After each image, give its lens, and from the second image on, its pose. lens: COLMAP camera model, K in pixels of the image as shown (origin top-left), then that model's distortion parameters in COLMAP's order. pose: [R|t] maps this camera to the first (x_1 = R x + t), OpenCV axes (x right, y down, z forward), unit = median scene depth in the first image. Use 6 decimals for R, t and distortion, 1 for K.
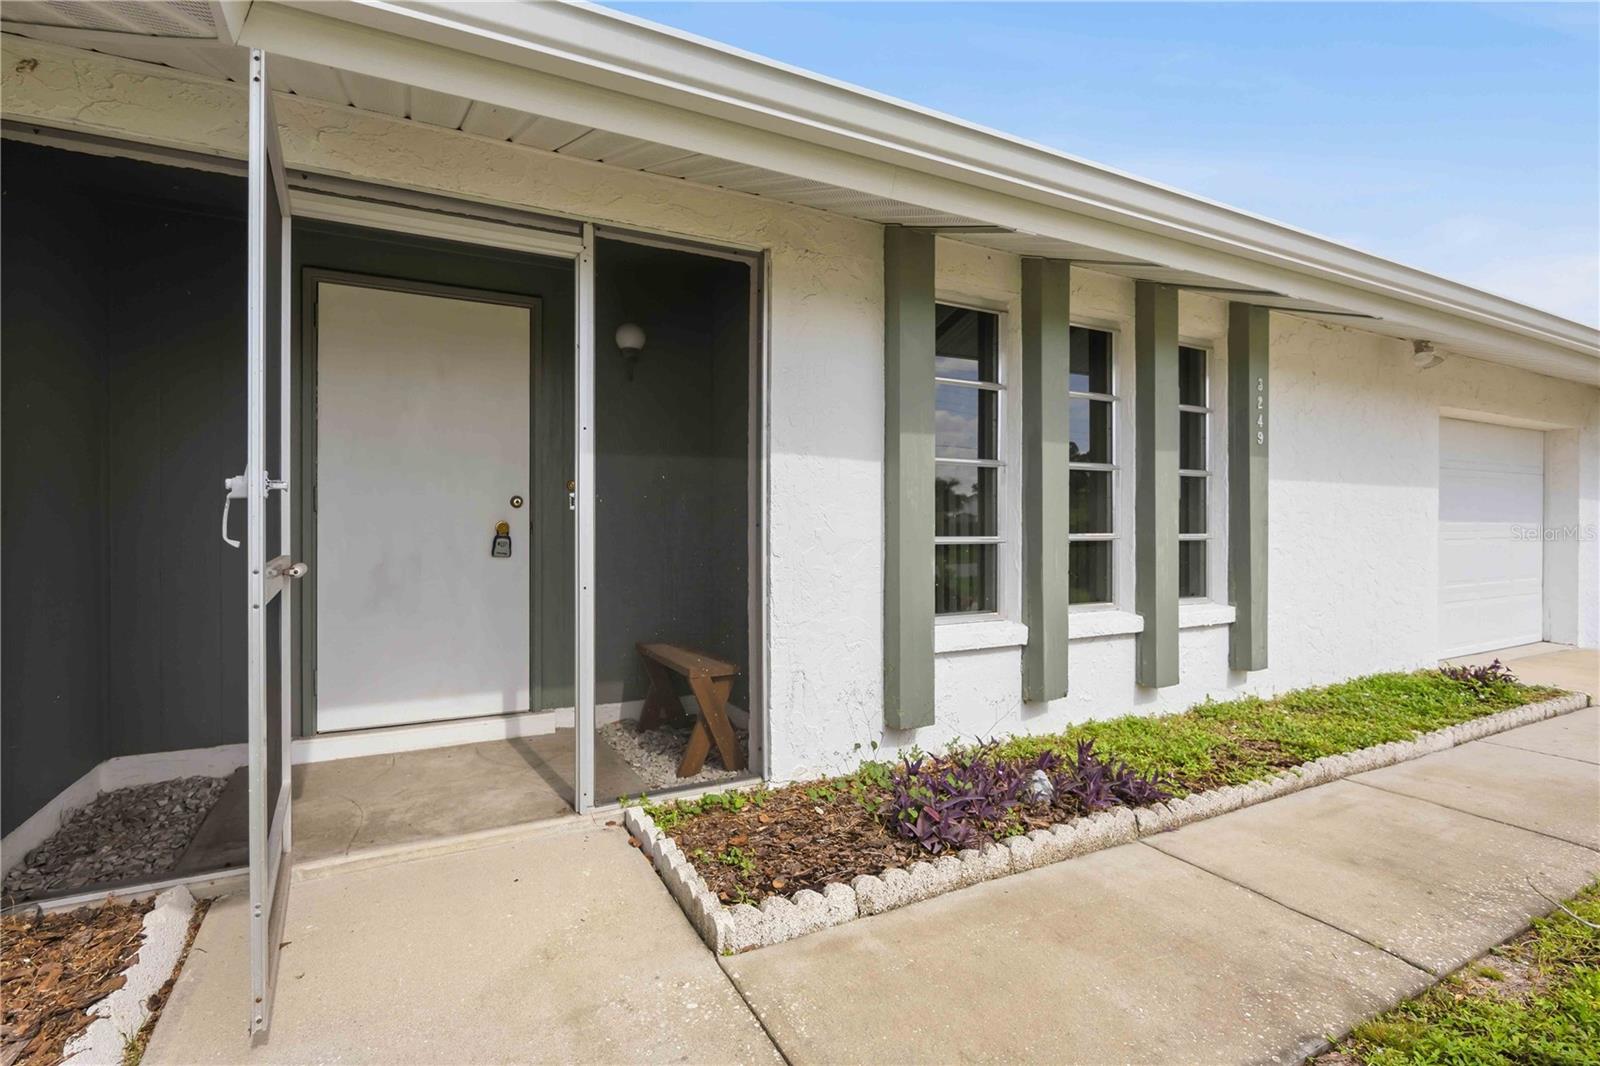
lens RADIAL K [[748.9, 0, 800.0], [0, 748.9, 533.0], [0, 0, 1]] dist [-0.000649, -0.000103]
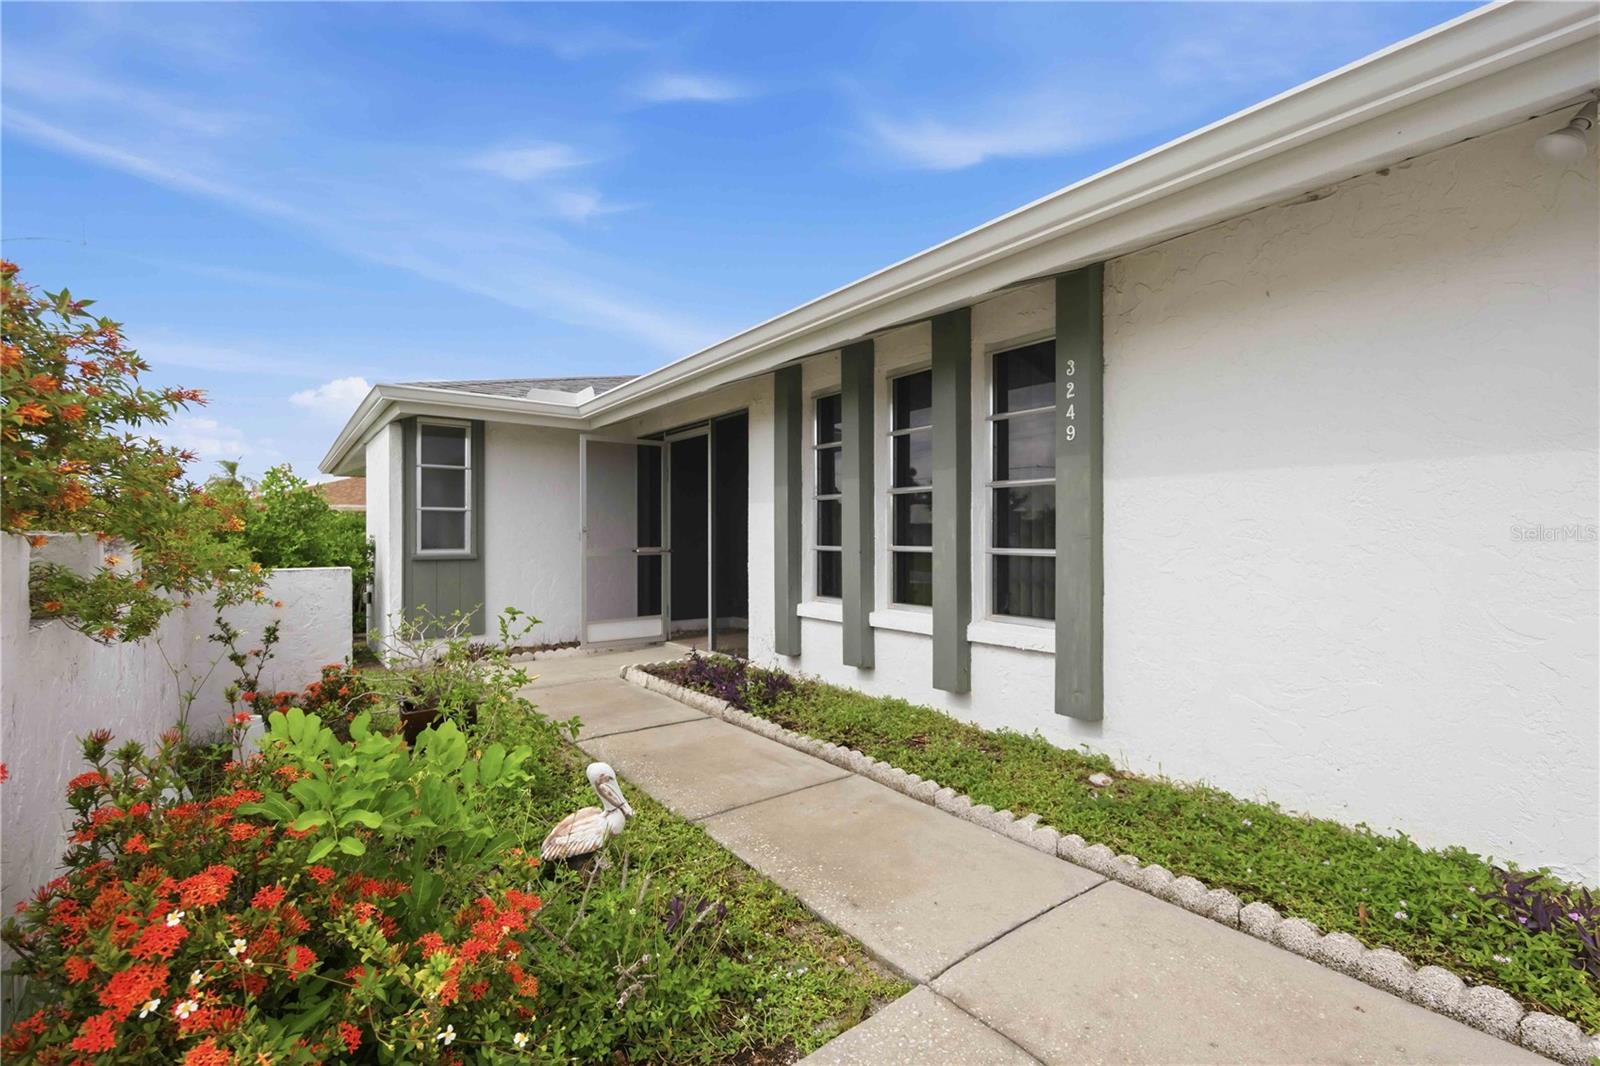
lens RADIAL K [[700.8, 0, 800.0], [0, 700.8, 533.0], [0, 0, 1]] dist [0.000292, 0.000025]
pose [[0.153368, 0.003785, -0.988162, 1.487438], [-0.004037, 0.999987, 0.003203, -0.023070], [0.988161, 0.003498, 0.153381, 0.657535]]
